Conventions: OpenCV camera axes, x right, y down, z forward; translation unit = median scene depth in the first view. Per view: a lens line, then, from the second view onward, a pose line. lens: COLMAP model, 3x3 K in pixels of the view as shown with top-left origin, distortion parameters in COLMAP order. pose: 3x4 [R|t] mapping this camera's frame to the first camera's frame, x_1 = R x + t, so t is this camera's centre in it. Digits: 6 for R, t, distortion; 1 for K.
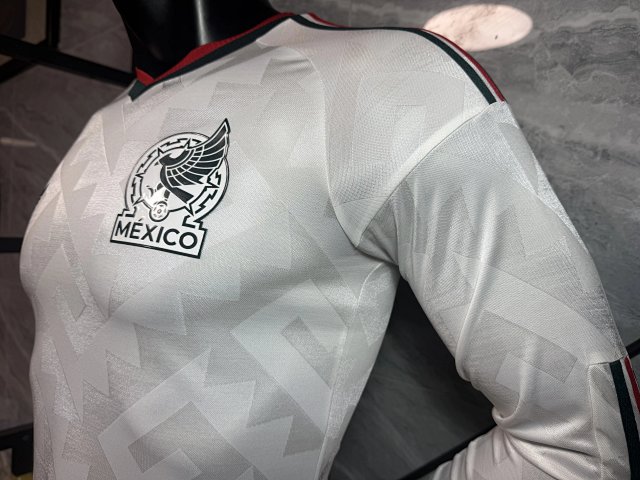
lens RADIAL K [[488.5, 0, 320.0], [0, 488.5, 240.0], [0, 0, 1]] dist [-0.007651, -0.004654]
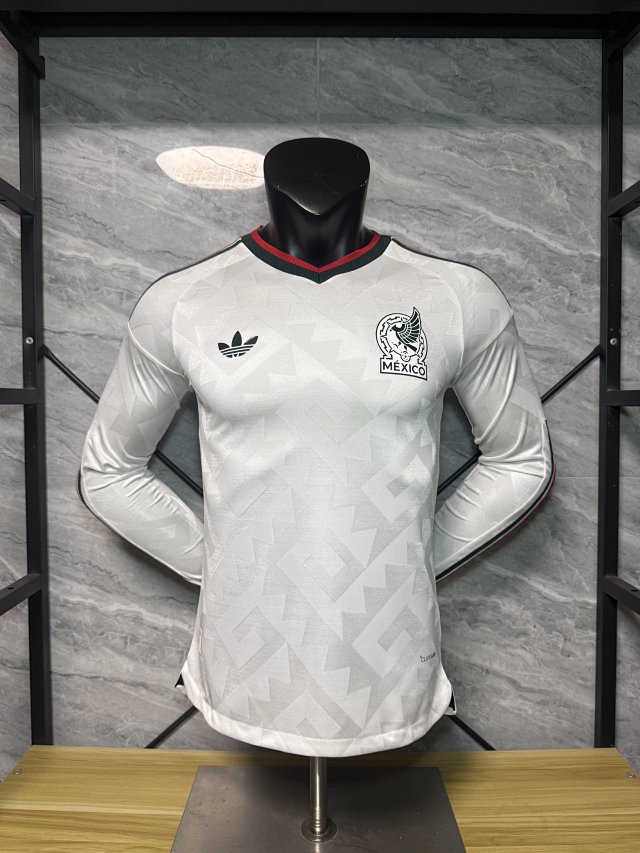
lens RADIAL K [[651.1, 0, 320.0], [0, 651.1, 426.5], [0, 0, 1]] dist [-0.007651, -0.004654]
pose [[0.781427, -0.060627, 0.621045, -2.157219], [0.035946, 0.997990, 0.052195, 0.069023], [-0.622961, -0.018463, 0.782035, -0.777614]]
